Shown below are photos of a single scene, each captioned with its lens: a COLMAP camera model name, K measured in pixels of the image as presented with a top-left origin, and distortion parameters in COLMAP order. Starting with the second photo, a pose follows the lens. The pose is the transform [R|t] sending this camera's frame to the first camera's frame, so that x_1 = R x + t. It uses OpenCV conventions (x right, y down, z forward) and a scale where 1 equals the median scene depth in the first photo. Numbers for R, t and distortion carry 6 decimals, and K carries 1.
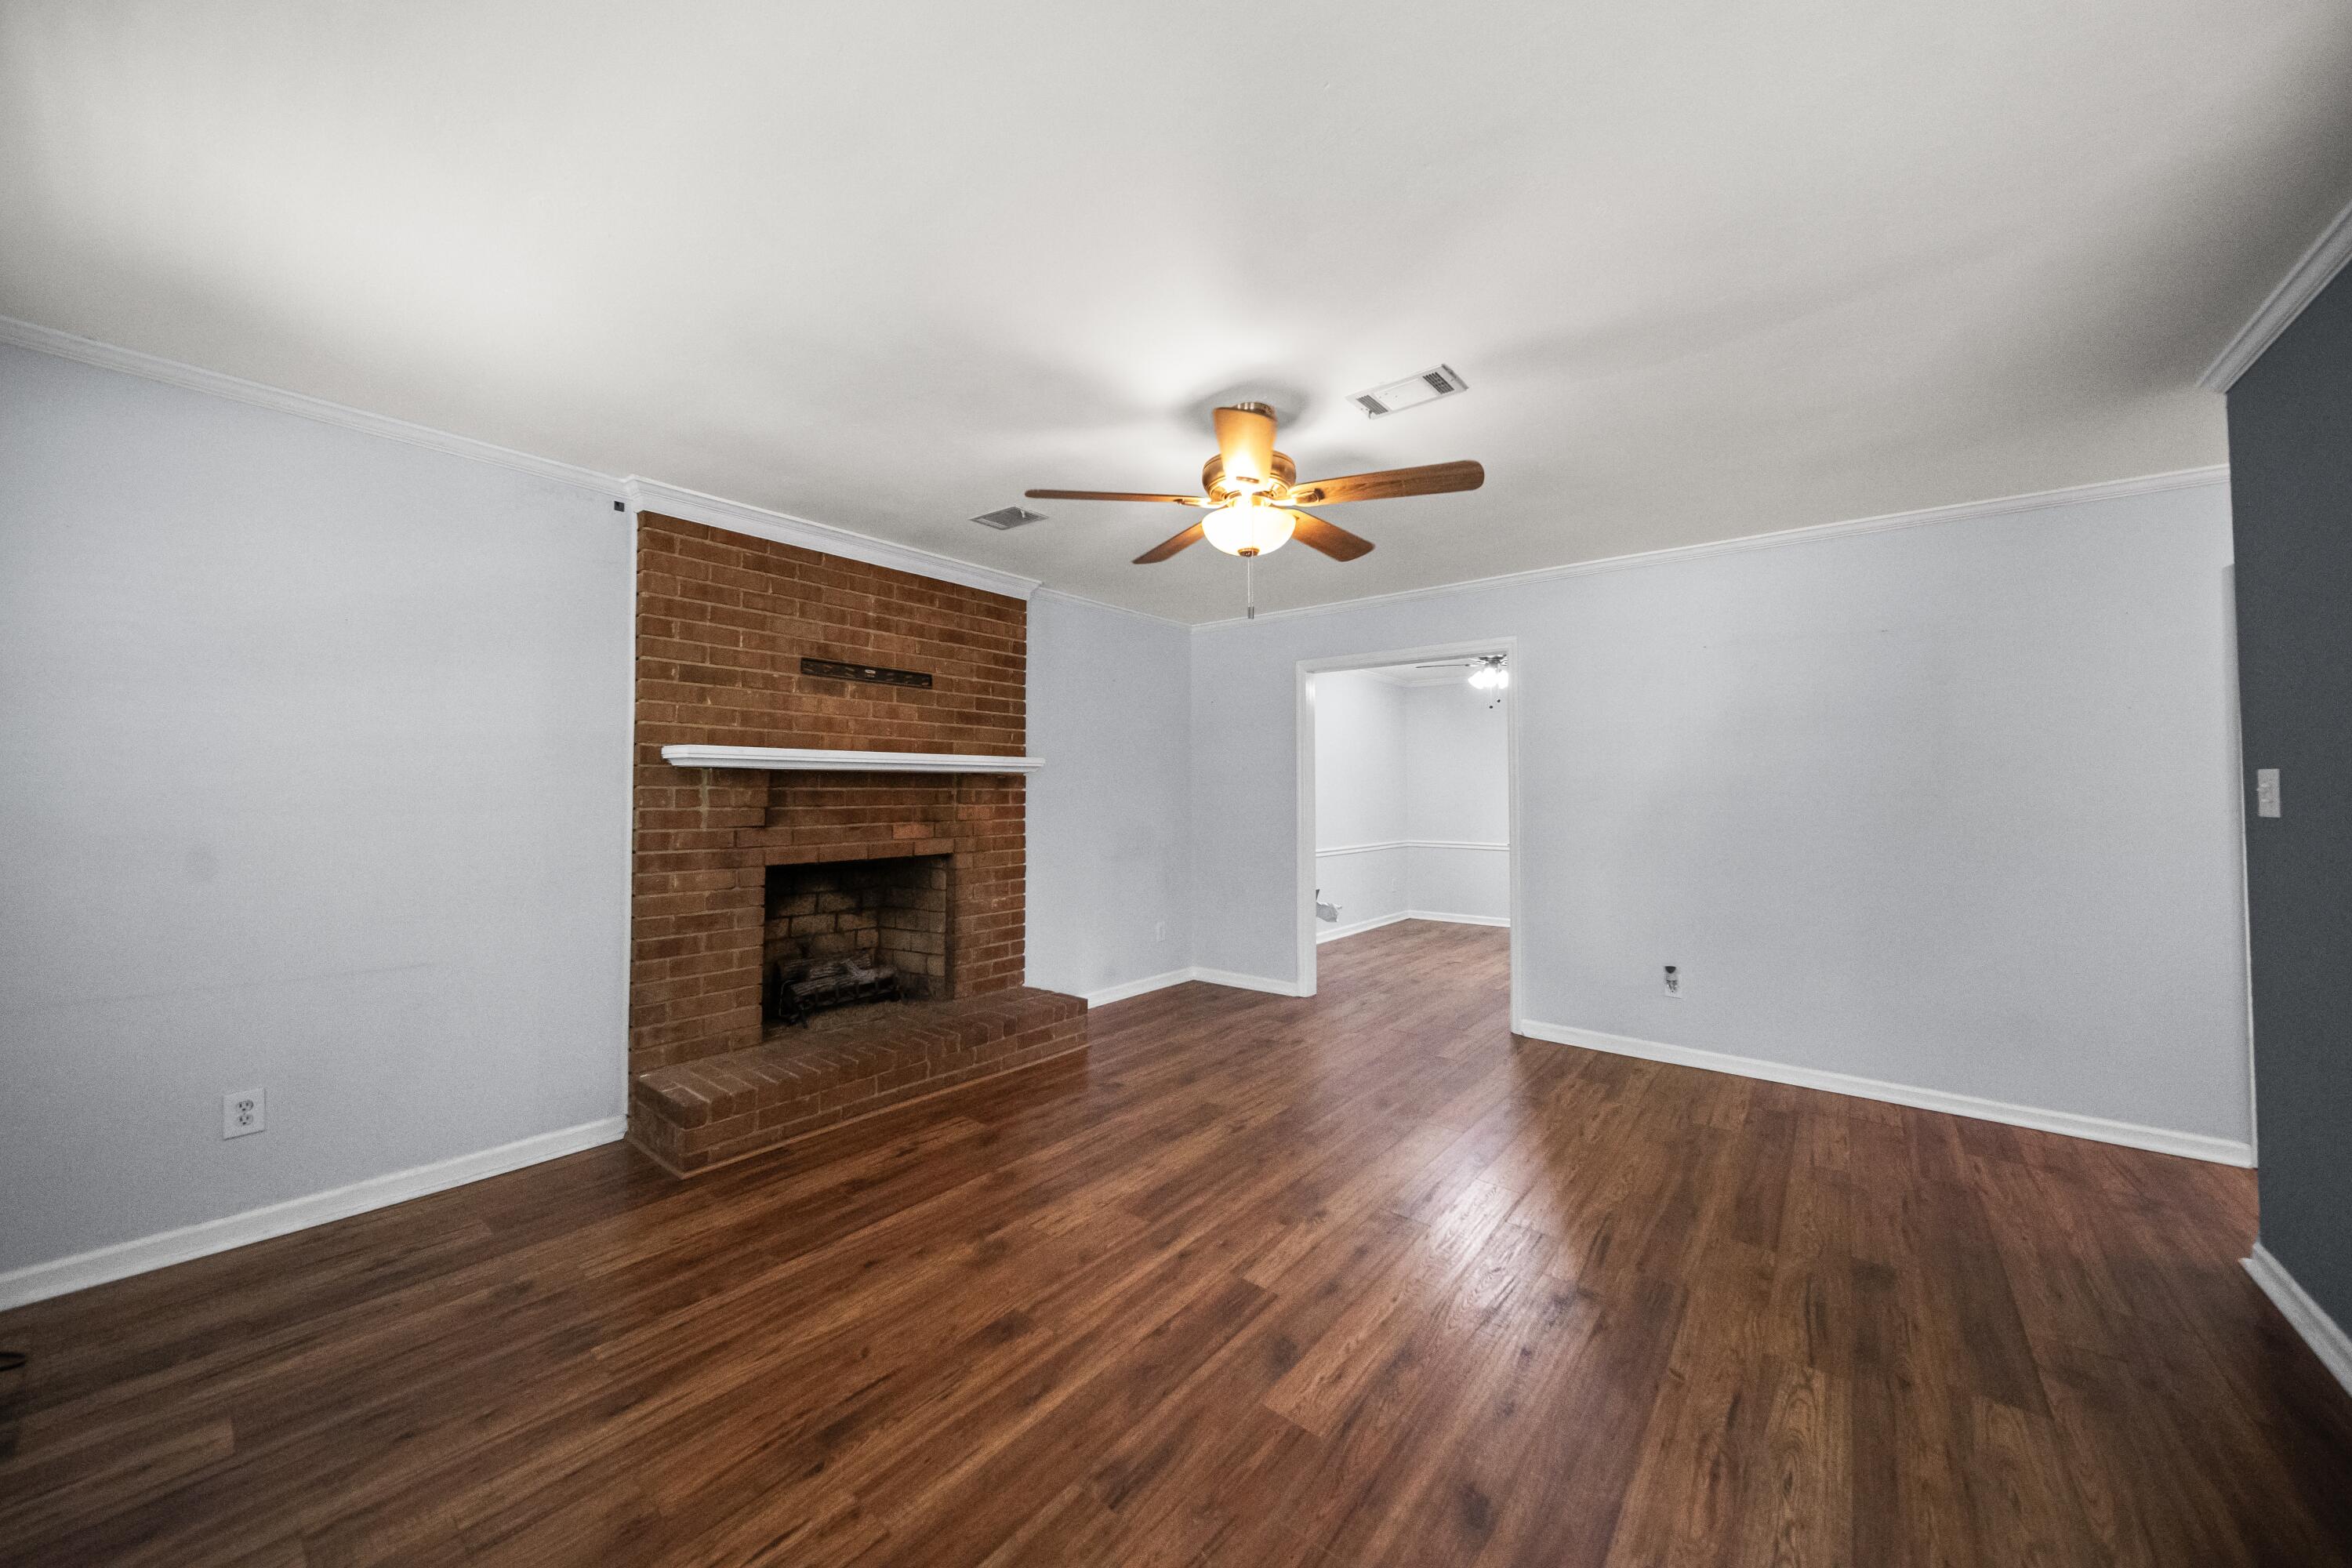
lens RADIAL K [[846.0, 0, 1172.2], [0, 846.0, 766.1], [0, 0, 1]] dist [-0.001187, -0.000092]
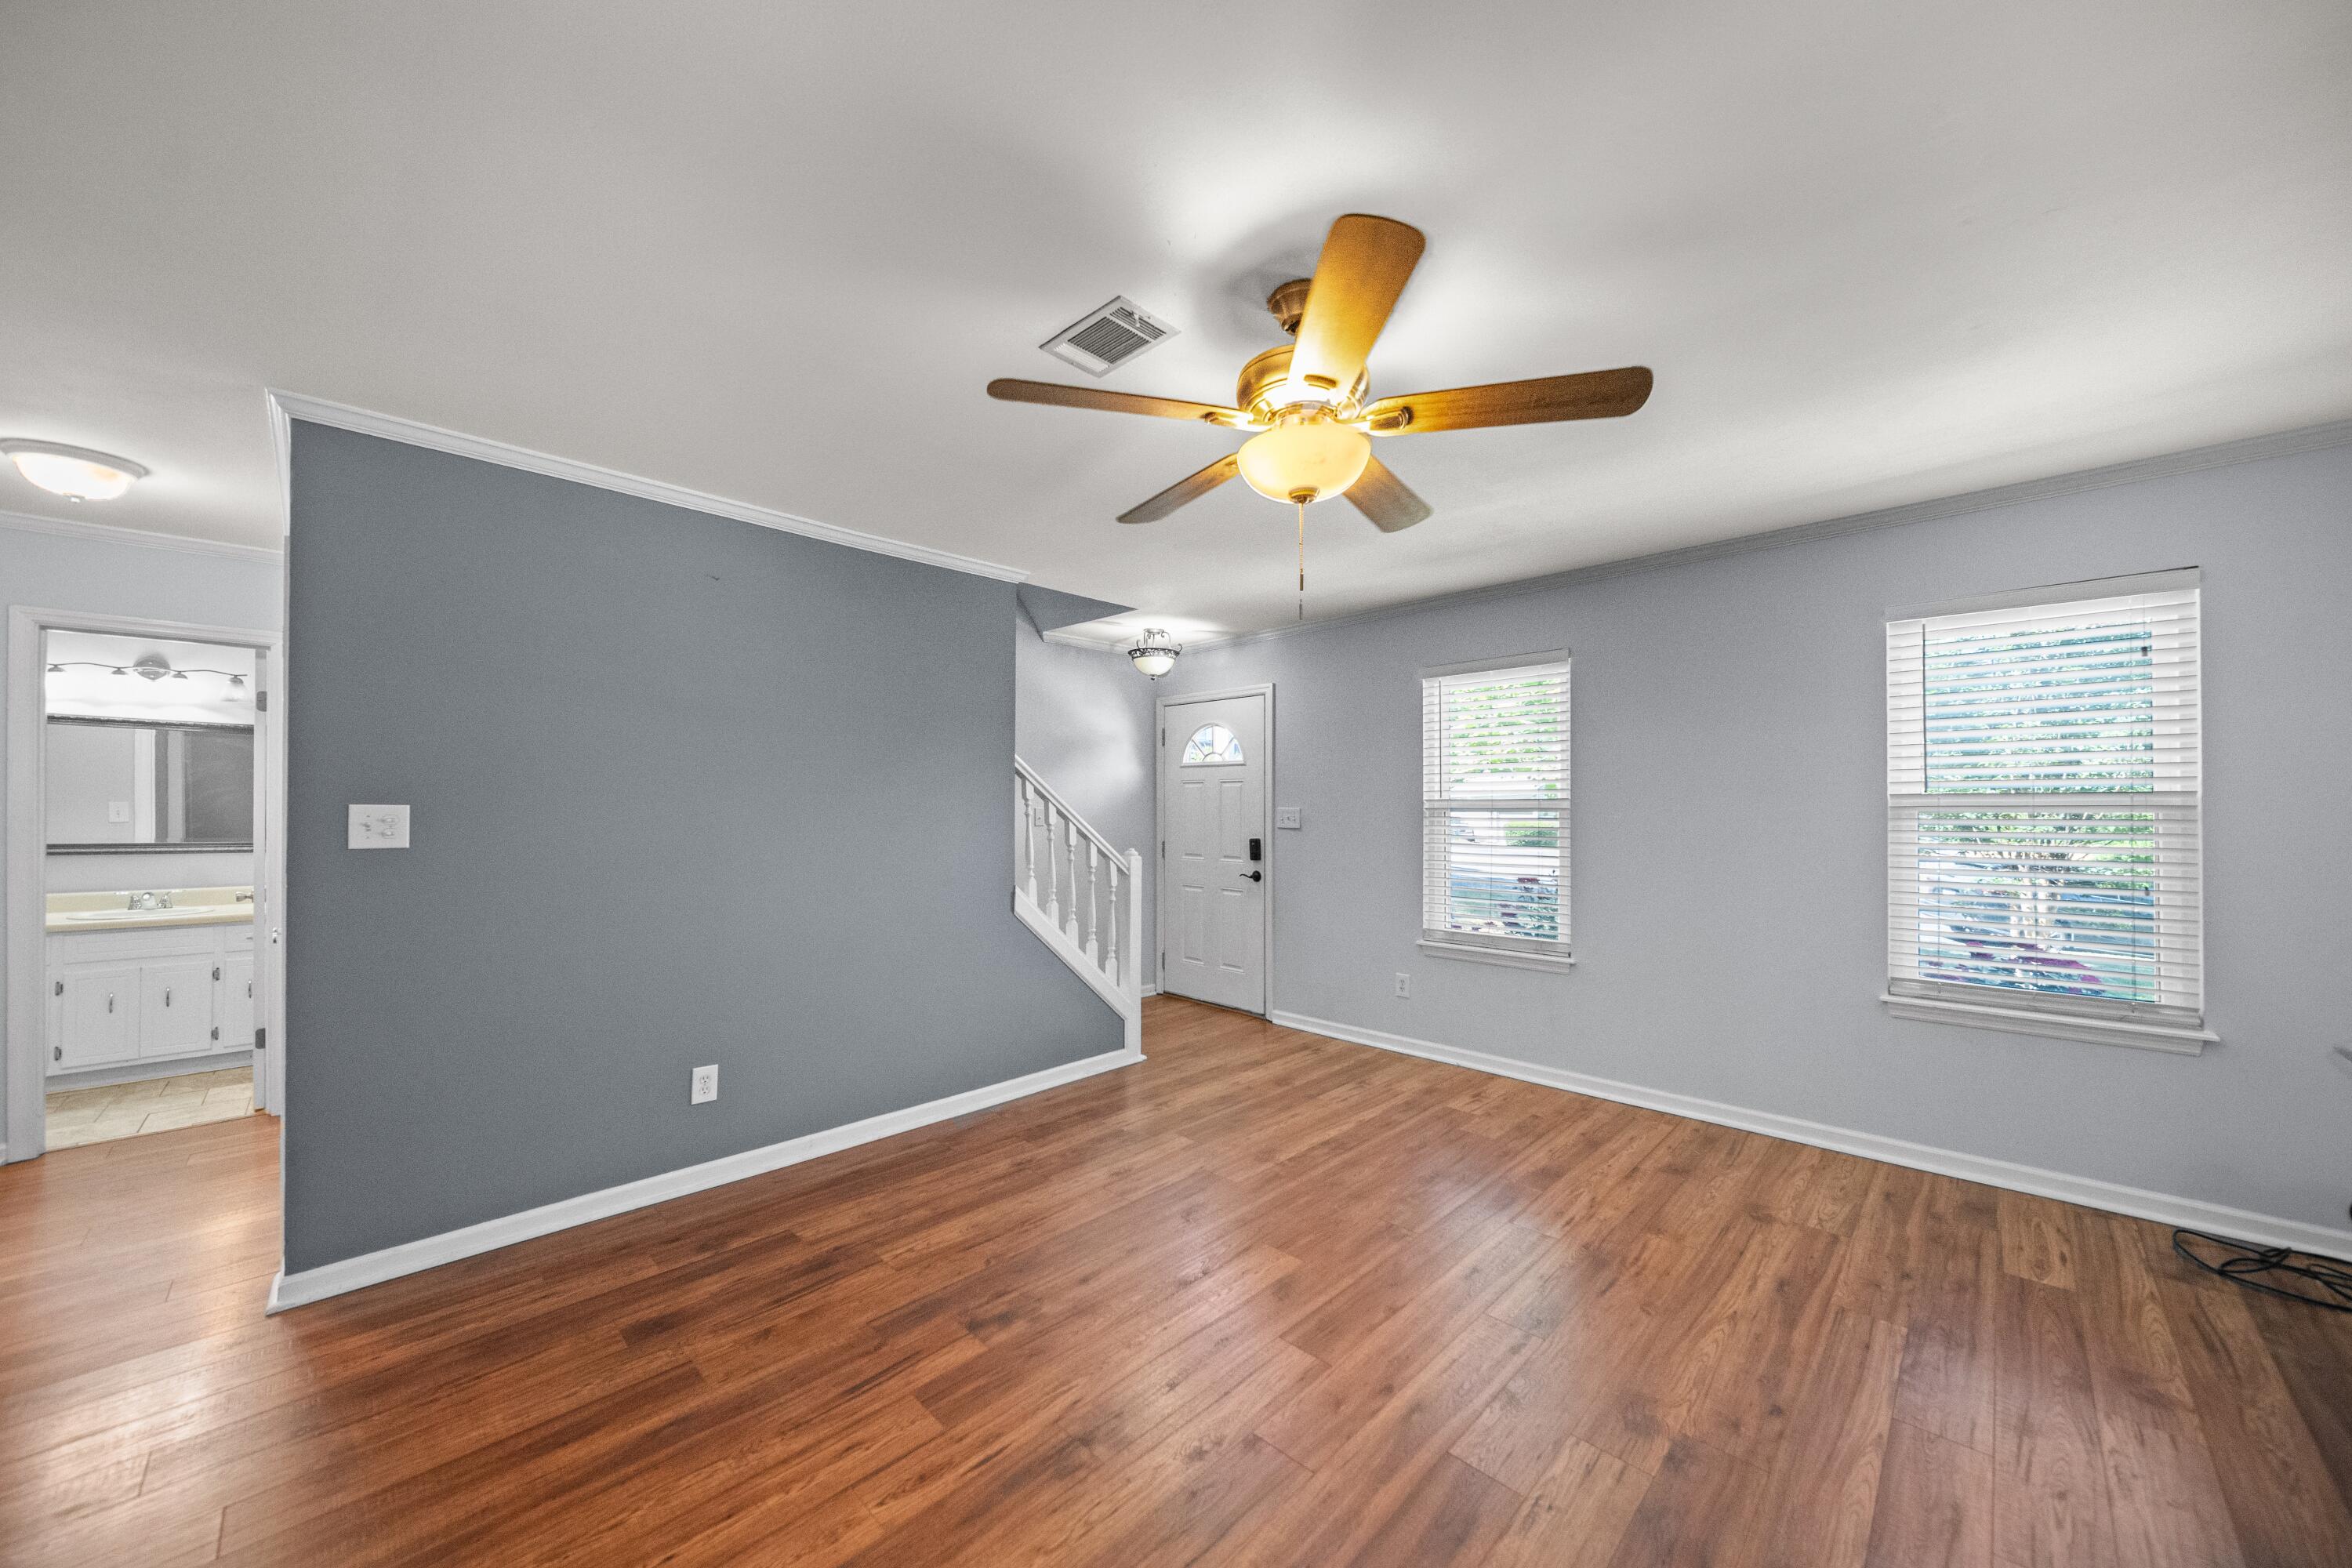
lens RADIAL K [[822.8, 0, 1176.0], [0, 822.8, 784.0], [0, 0, 1]] dist [-0.002316, -0.000164]
pose [[-0.995166, 0.001713, 0.098192, 0.145584], [-0.004451, 0.998034, -0.062521, 0.037913], [-0.098106, -0.062656, -0.993202, 1.938178]]
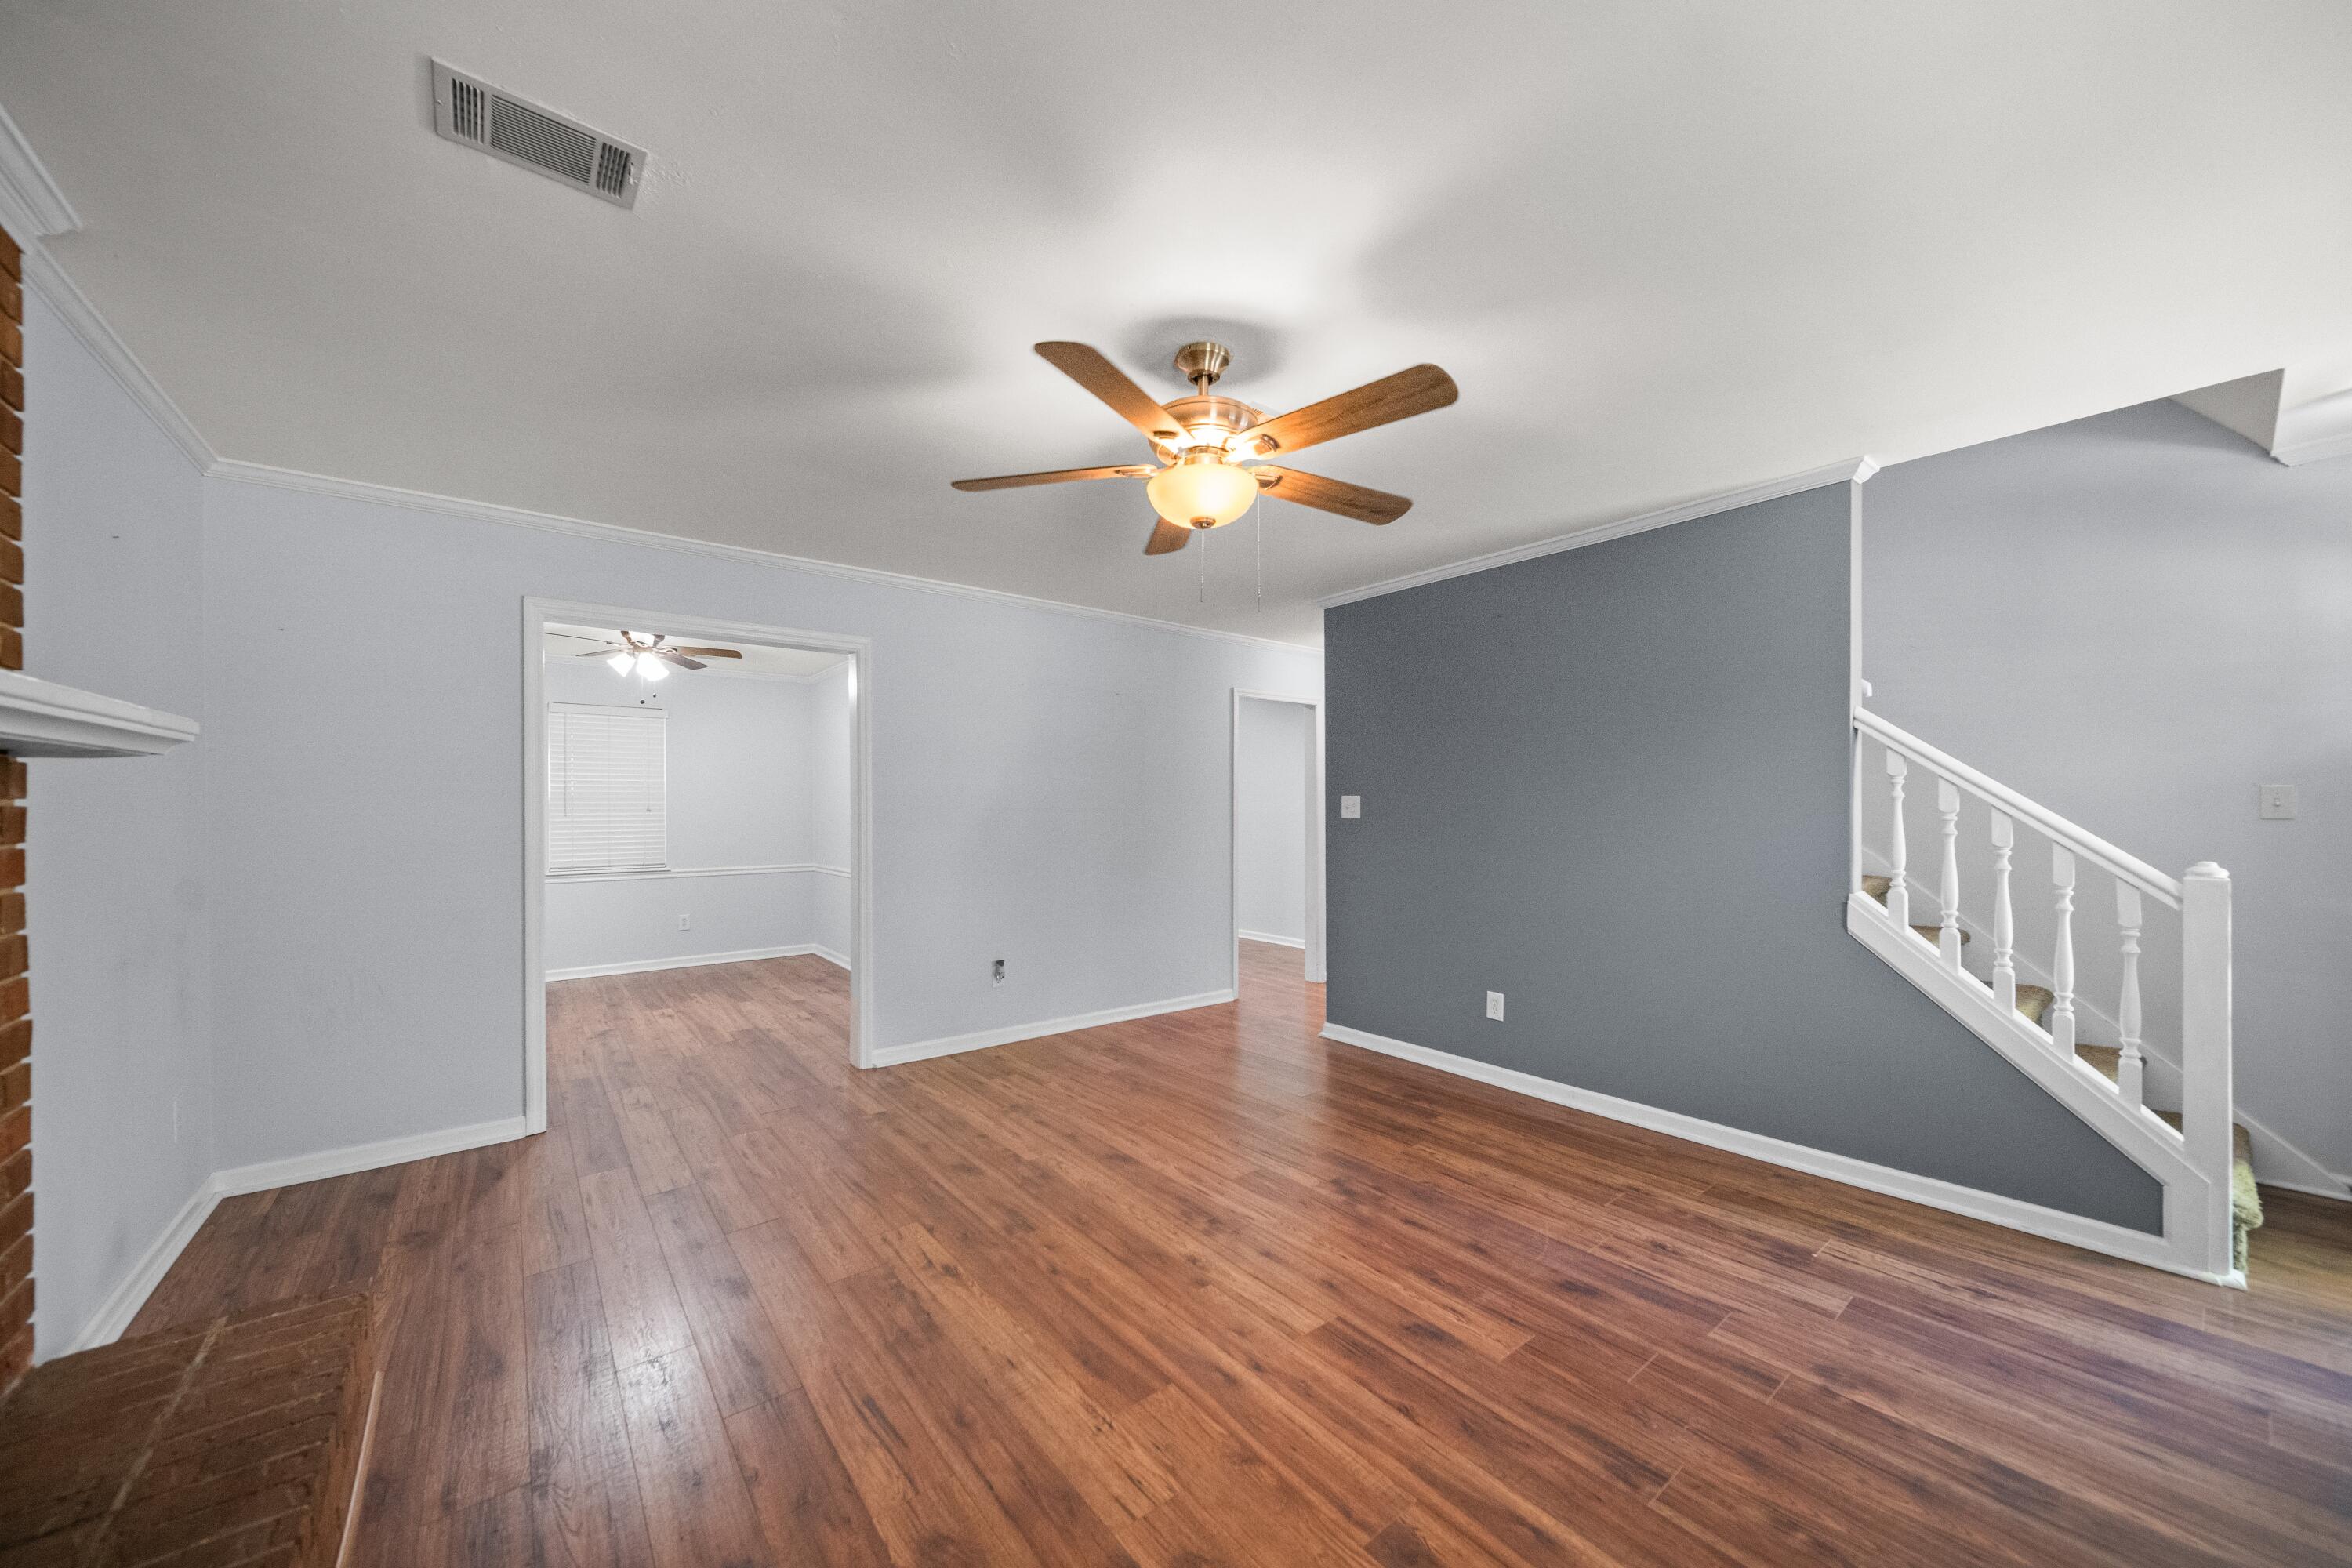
lens RADIAL K [[839.9, 0, 1176.0], [0, 839.9, 784.0], [0, 0, 1]] dist [-0.004727, -0.000315]
pose [[0.210119, 0.025464, 0.977344, -0.854370], [-0.026499, 0.999442, -0.020342, 0.028015], [-0.977317, -0.021624, 0.210677, 0.956577]]
